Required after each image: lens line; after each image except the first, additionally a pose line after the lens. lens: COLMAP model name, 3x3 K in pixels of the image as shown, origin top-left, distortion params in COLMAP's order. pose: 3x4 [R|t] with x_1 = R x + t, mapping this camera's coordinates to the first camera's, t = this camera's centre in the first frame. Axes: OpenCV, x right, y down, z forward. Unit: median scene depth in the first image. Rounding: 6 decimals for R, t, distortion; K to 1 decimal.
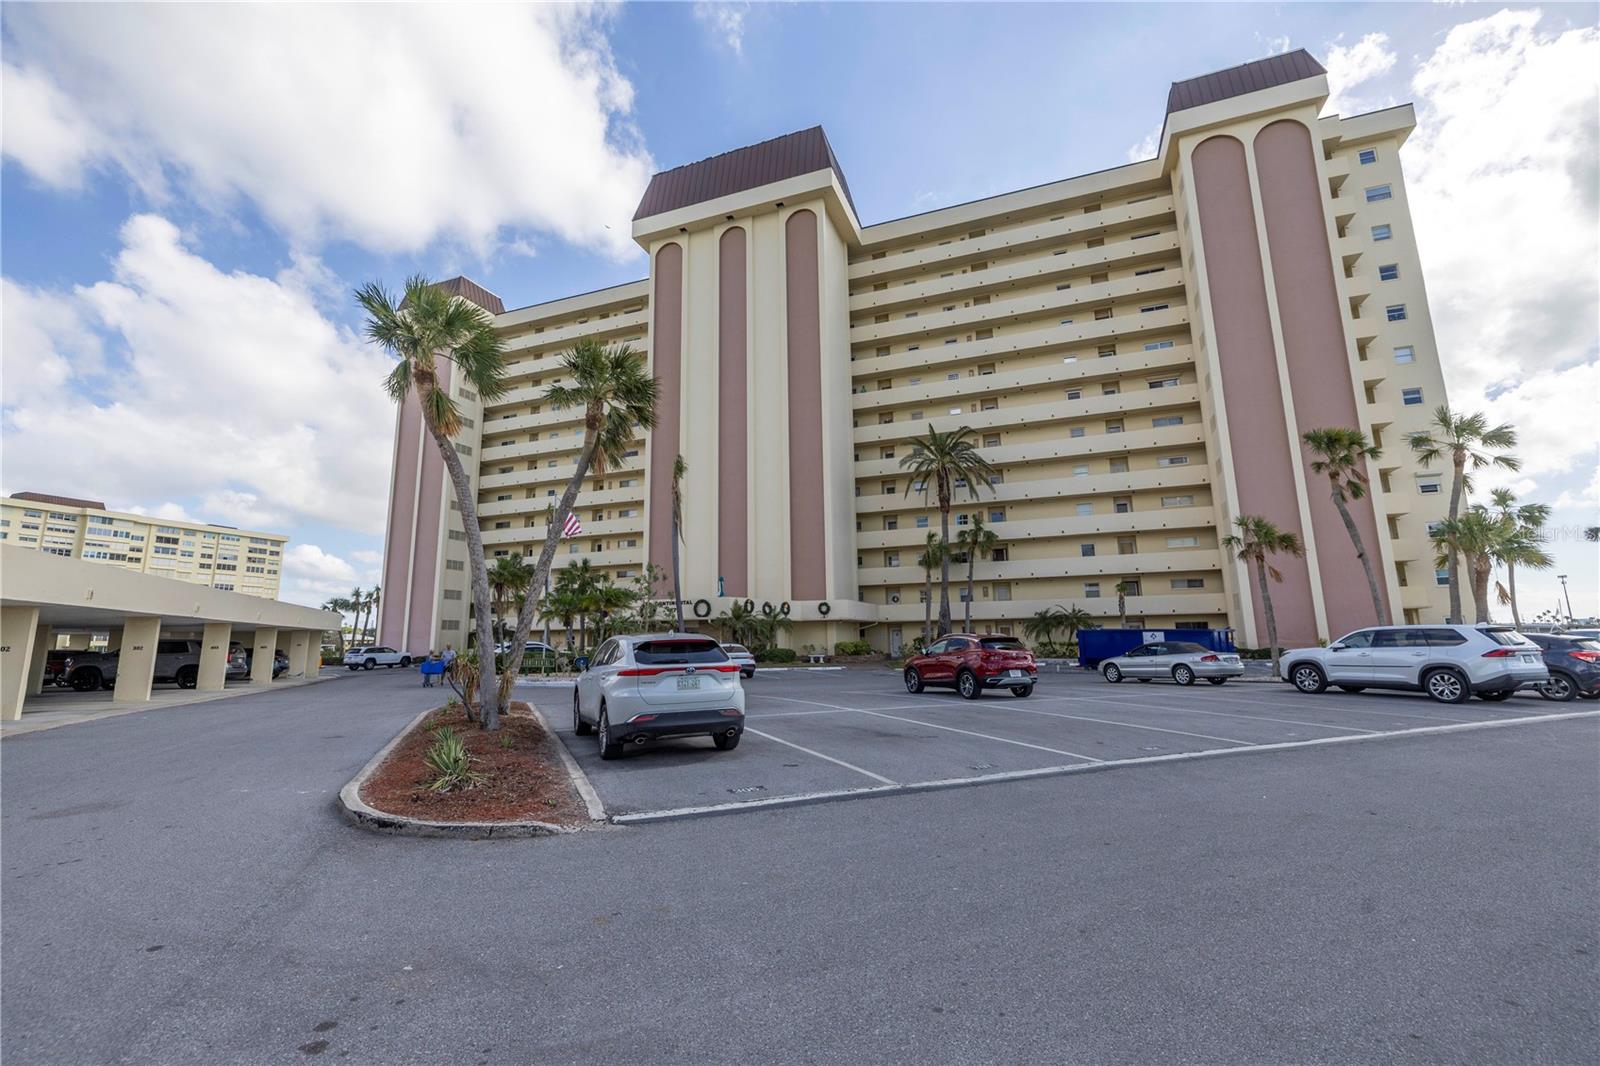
lens RADIAL K [[735.6, 0, 776.7], [0, 735.6, 500.9], [0, 0, 1]] dist [0.013826, -0.000309]
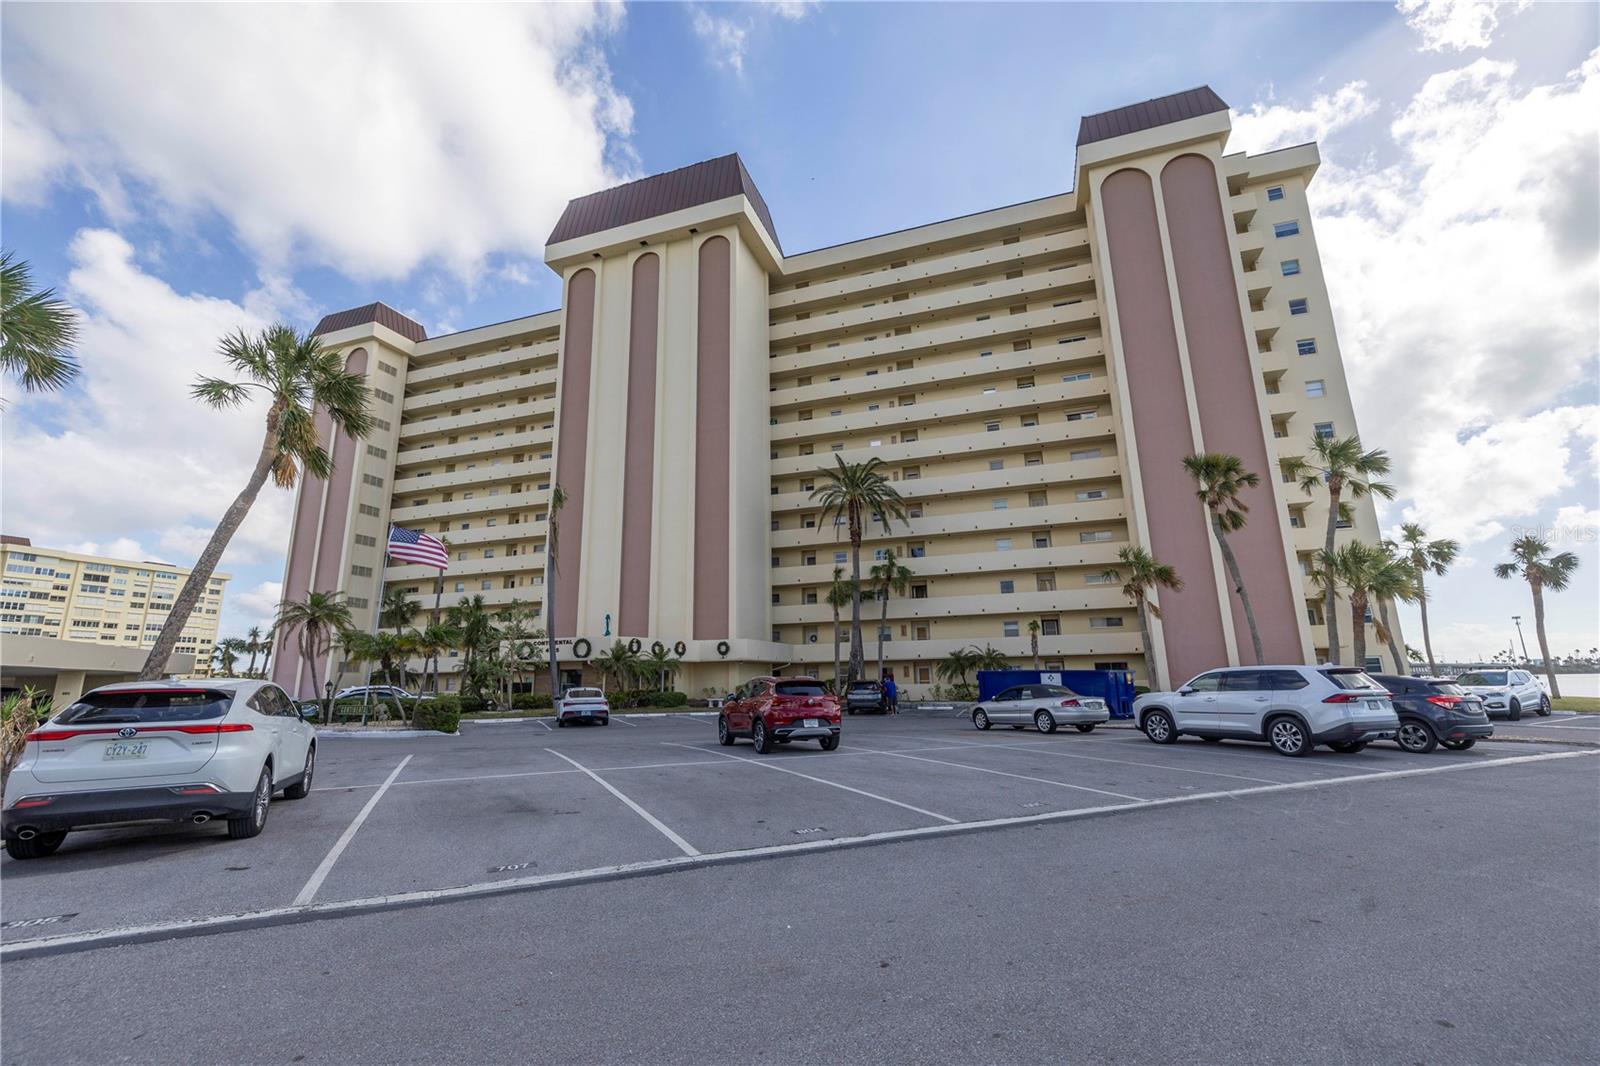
lens RADIAL K [[735.6, 0, 776.7], [0, 735.6, 500.9], [0, 0, 1]] dist [0.013826, -0.000309]
pose [[0.999428, 0.005730, 0.033322, 0.089609], [-0.003945, 0.998567, -0.053373, 0.007152], [-0.033580, 0.053211, 0.998019, 0.045440]]
